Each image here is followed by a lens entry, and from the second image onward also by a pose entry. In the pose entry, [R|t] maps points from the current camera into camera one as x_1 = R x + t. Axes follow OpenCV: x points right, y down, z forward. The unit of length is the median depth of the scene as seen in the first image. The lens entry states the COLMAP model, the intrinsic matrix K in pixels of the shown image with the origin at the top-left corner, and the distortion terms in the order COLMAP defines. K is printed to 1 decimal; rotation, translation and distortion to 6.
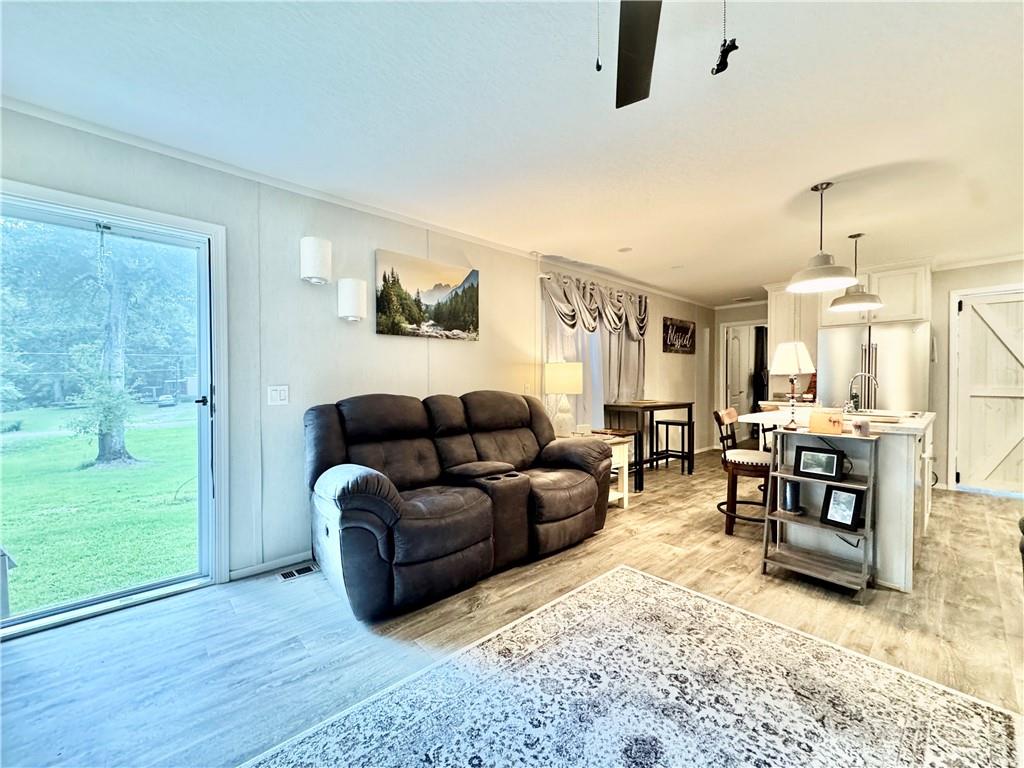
lens RADIAL K [[408.3, 0, 511.1], [0, 408.3, 385.1], [0, 0, 1]] dist [-0.005839, 0.001661]
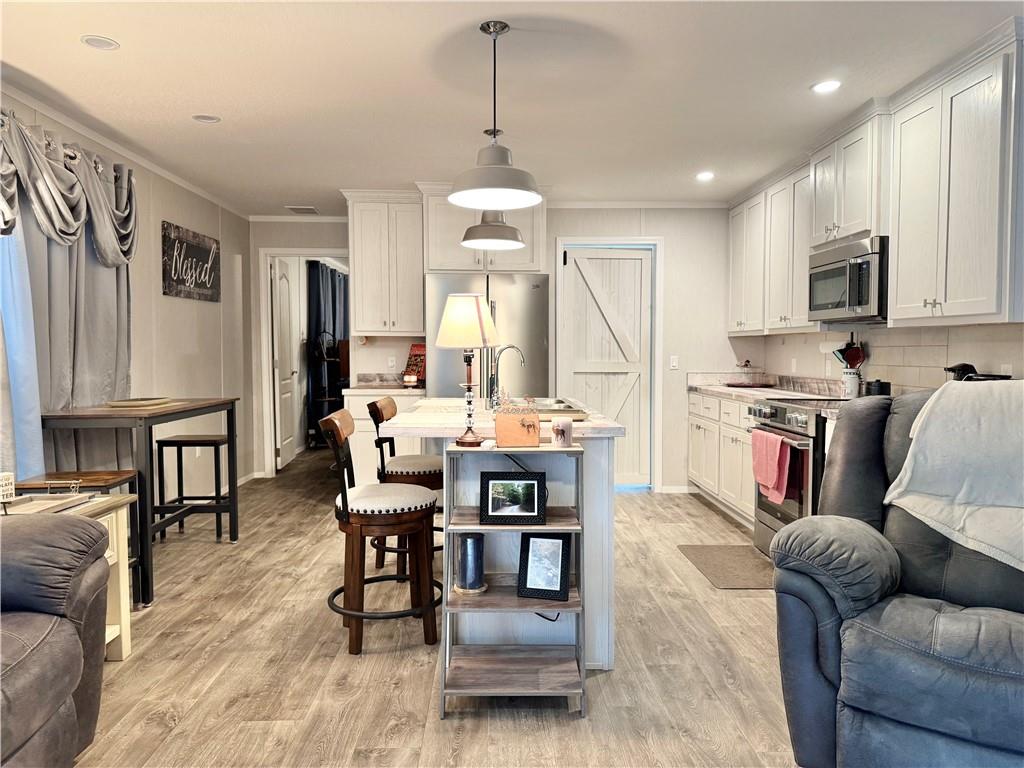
lens RADIAL K [[724.0, 0, 512.1], [0, 724.0, 380.5], [0, 0, 1]] dist [0.061962, -0.079043]
pose [[0.649443, -0.033374, 0.759678, -0.039443], [0.009822, 0.999321, 0.035504, -0.015472], [-0.760347, -0.015596, 0.649330, 0.287055]]
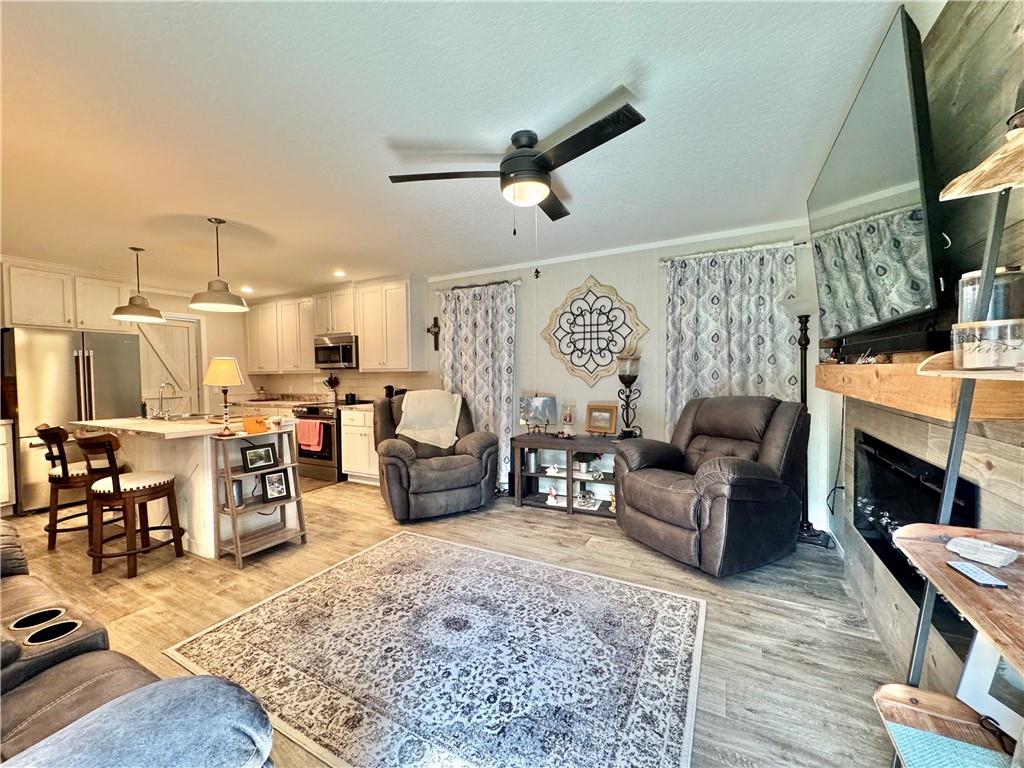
lens RADIAL K [[408.3, 0, 513.1], [0, 408.3, 385.9], [0, 0, 1]] dist [-0.005839, 0.001661]
pose [[-0.341948, -0.024781, 0.939392, -0.597808], [0.025460, 0.999041, 0.035622, -0.043923], [-0.939374, 0.036098, -0.340989, 0.624188]]
